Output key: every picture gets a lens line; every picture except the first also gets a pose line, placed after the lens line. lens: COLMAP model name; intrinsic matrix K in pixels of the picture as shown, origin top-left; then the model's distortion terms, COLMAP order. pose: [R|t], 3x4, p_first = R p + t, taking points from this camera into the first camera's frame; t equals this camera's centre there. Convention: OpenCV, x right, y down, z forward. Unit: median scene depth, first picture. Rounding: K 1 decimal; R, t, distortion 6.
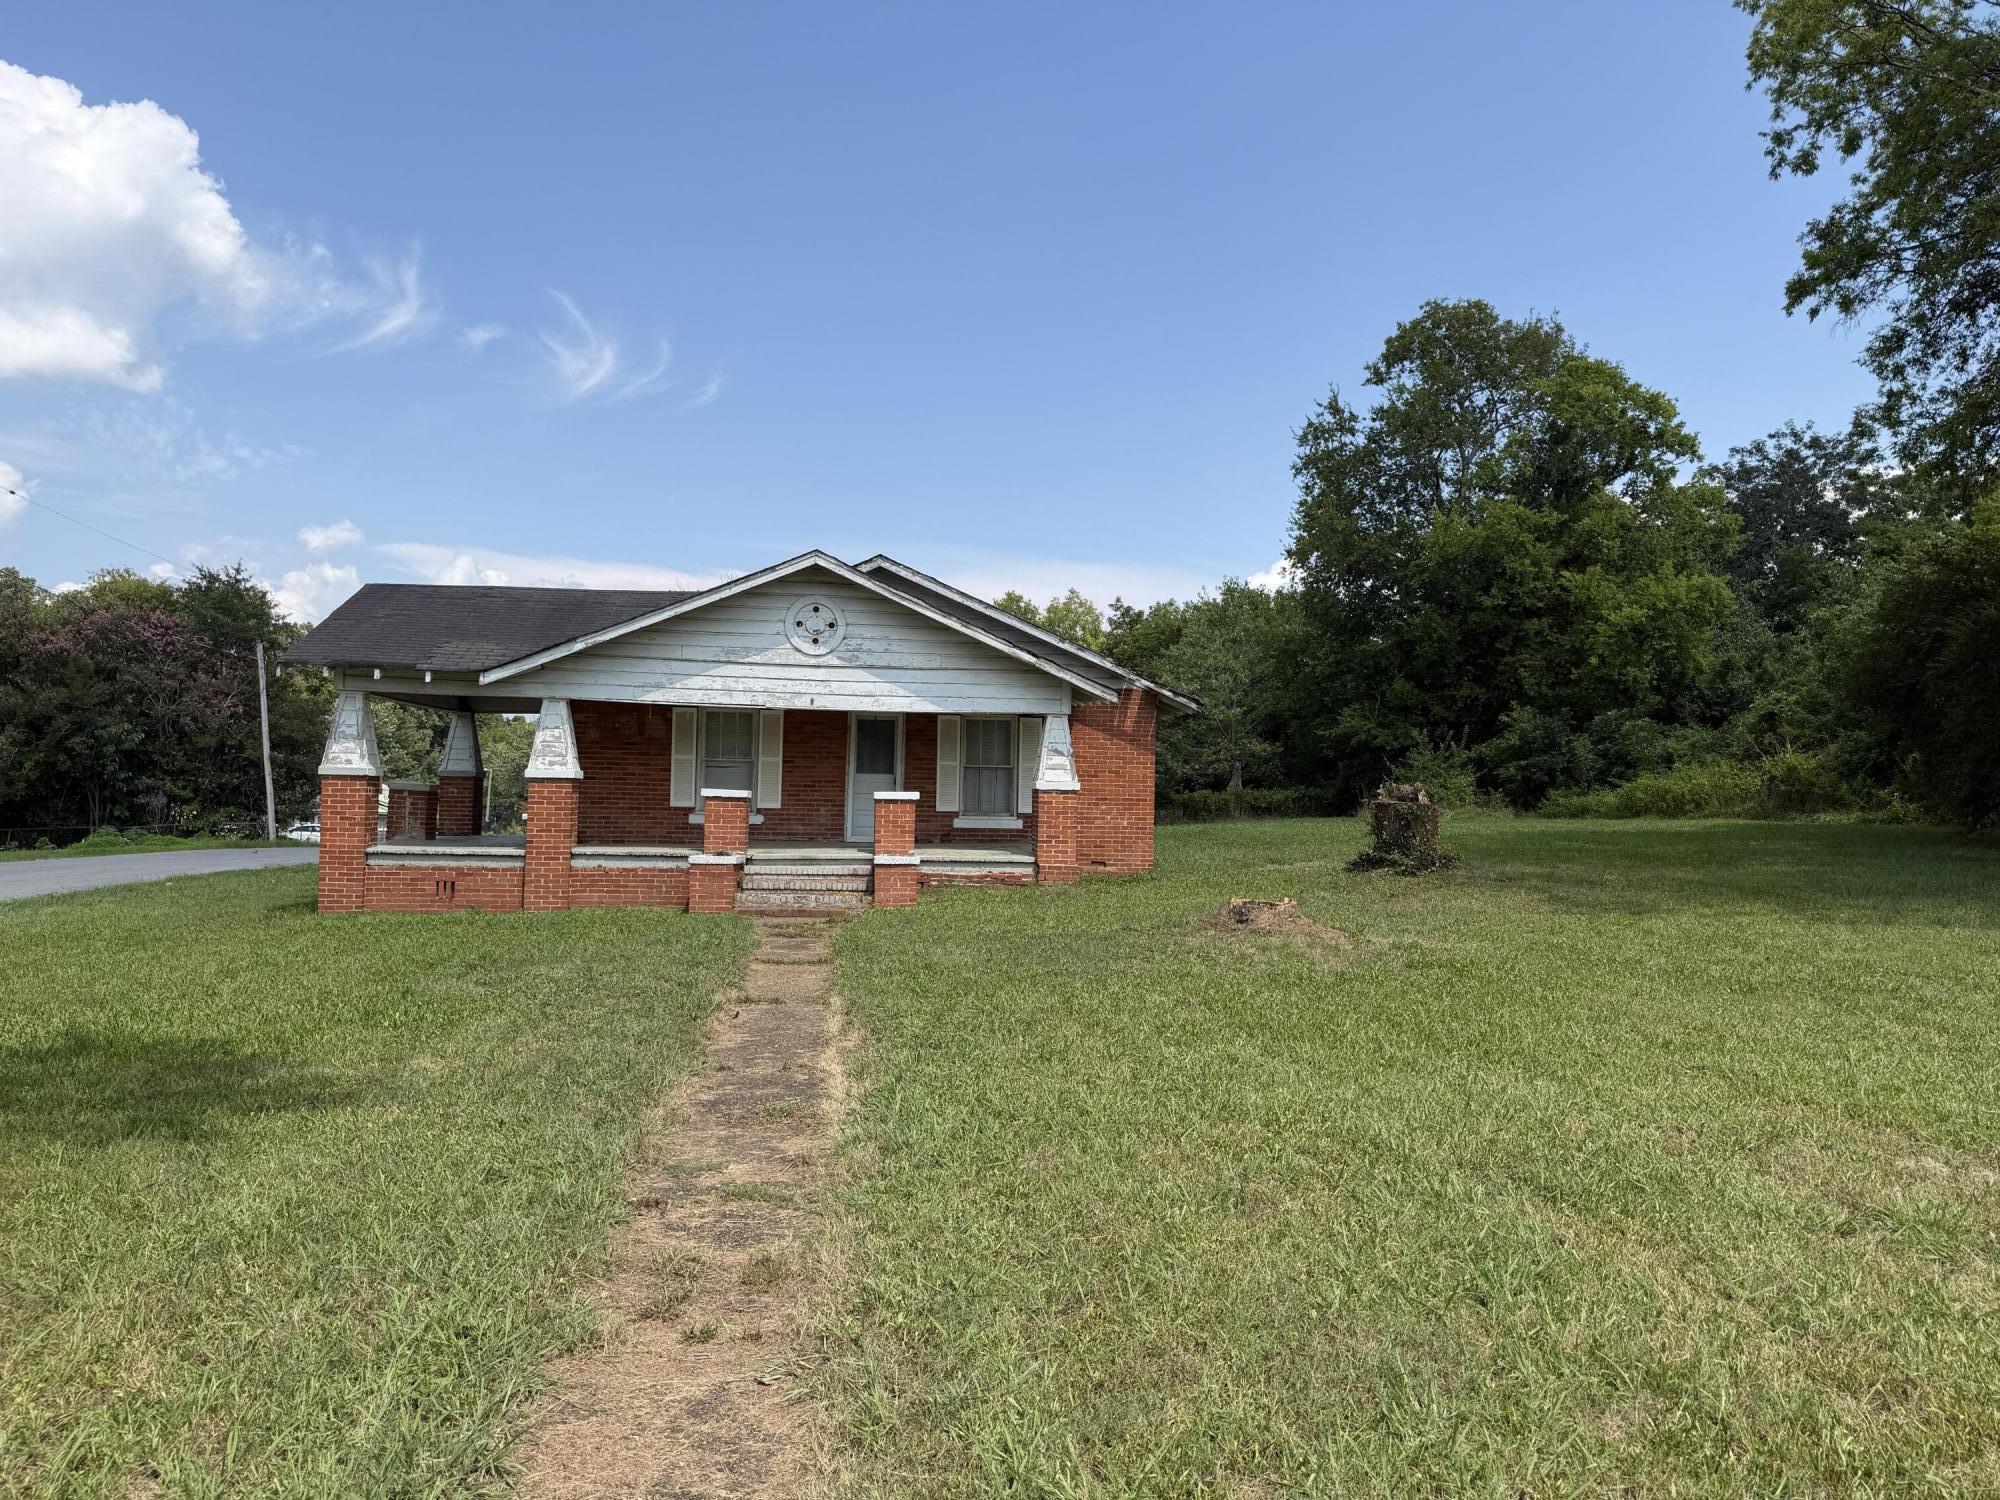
lens RADIAL K [[1418.0, 0, 1017.0], [0, 1418.0, 752.8], [0, 0, 1]] dist [0.175885, -0.338024]
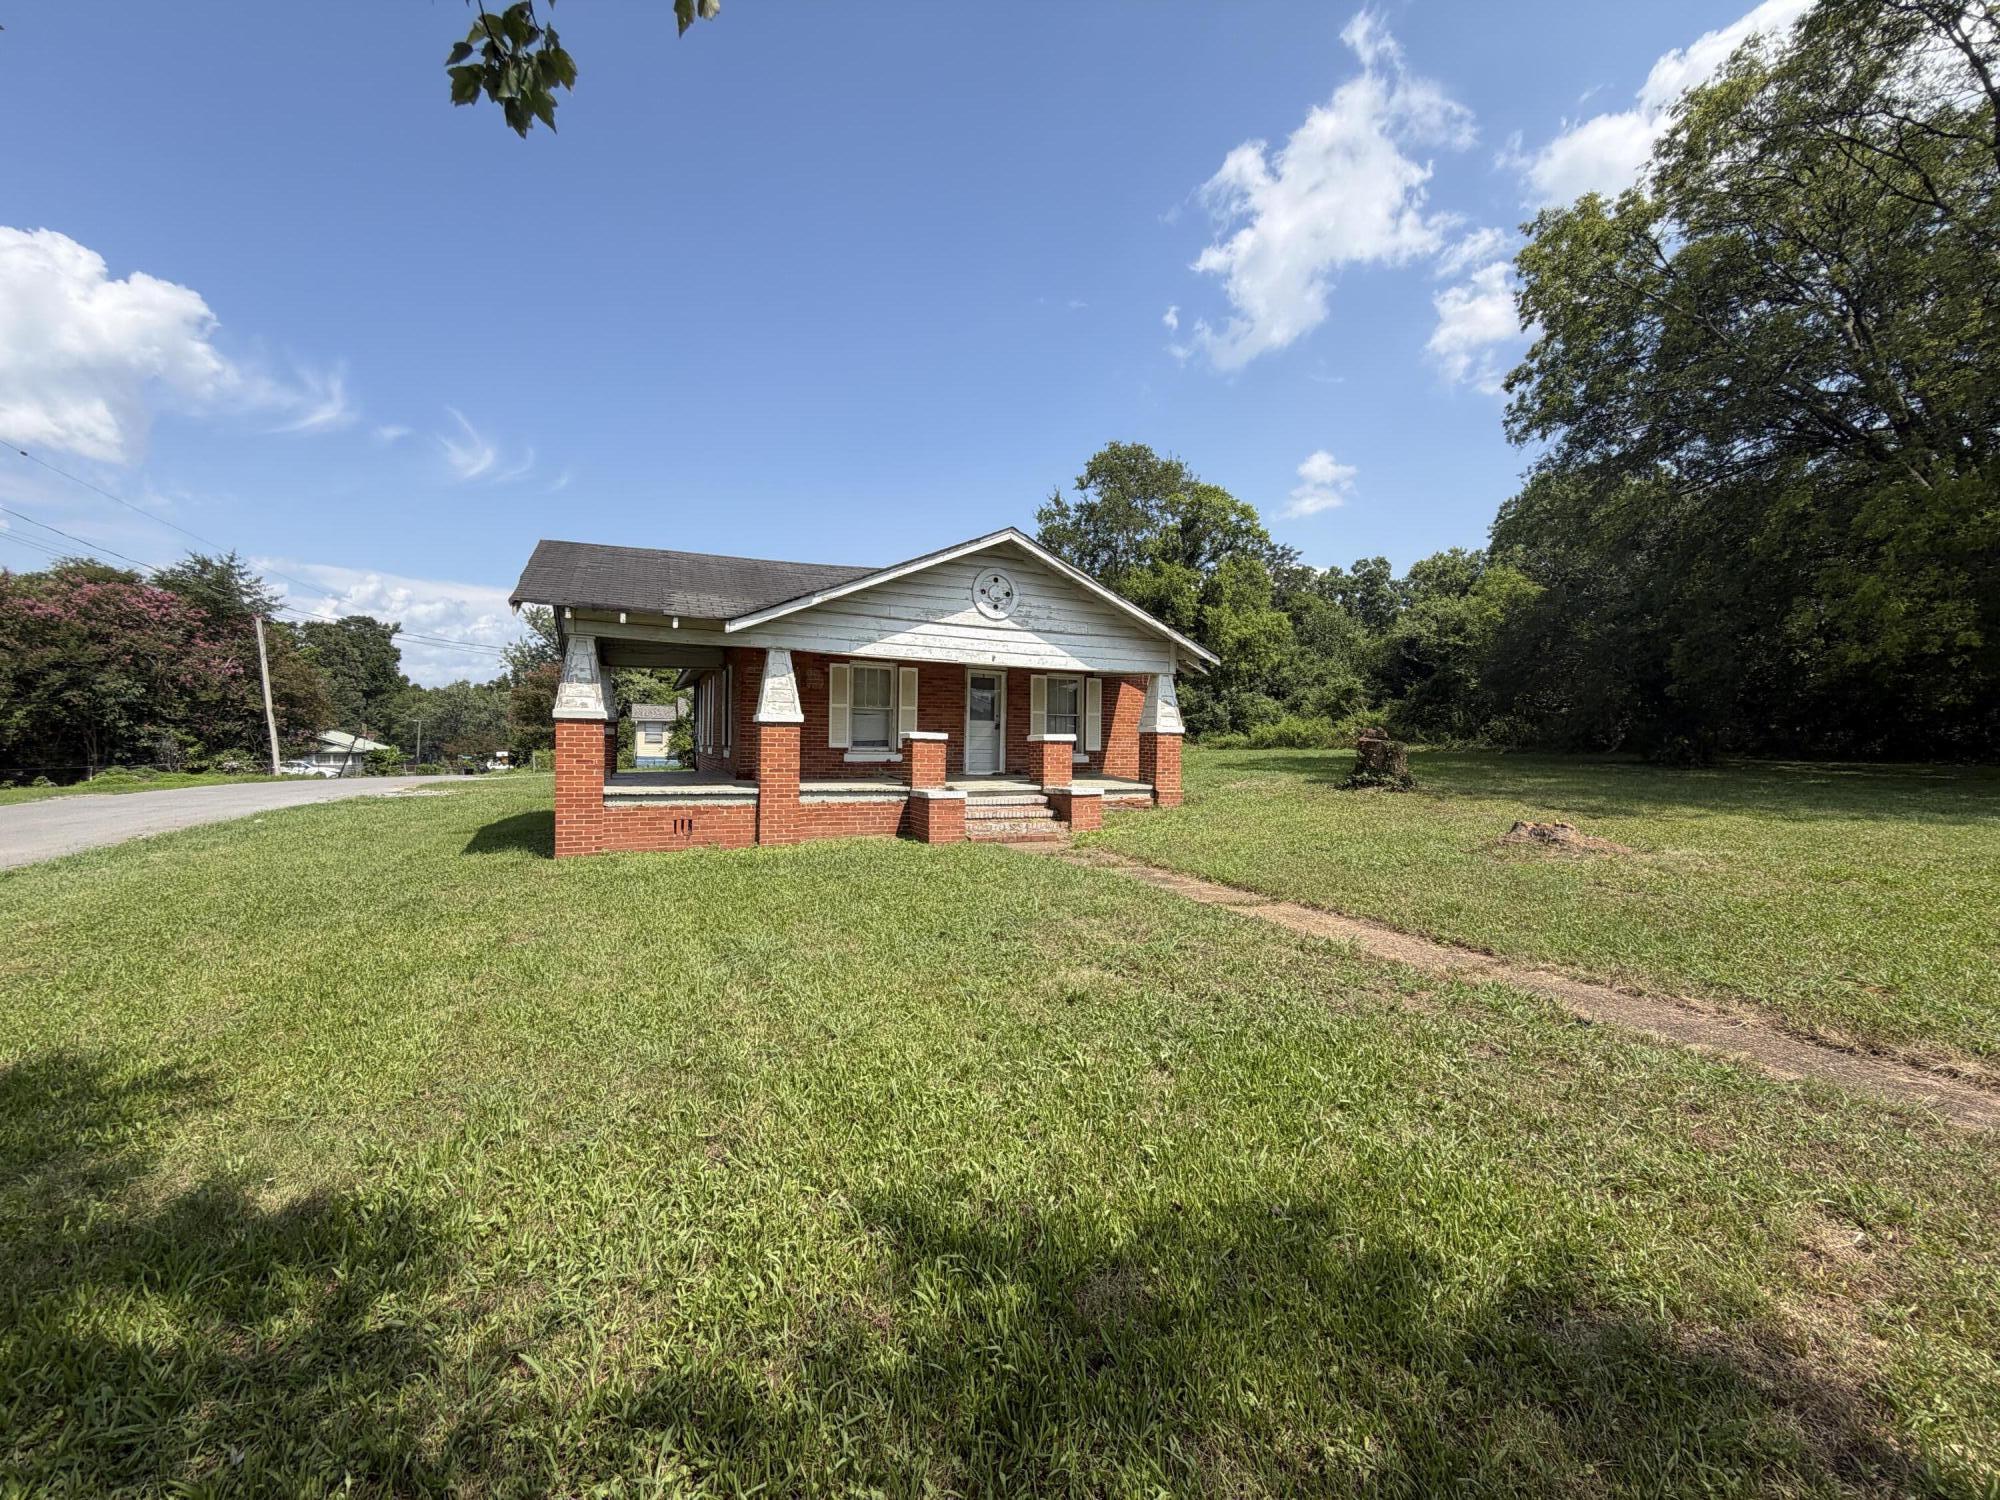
lens RADIAL K [[808.0, 0, 1011.1], [0, 808.0, 751.2], [0, 0, 1]] dist [-0.000554, -0.000557]
pose [[0.949509, -0.009485, 0.313597, -0.338399], [-0.005206, 0.998929, 0.045976, 0.010039], [-0.313698, -0.045287, 0.948442, 0.353017]]
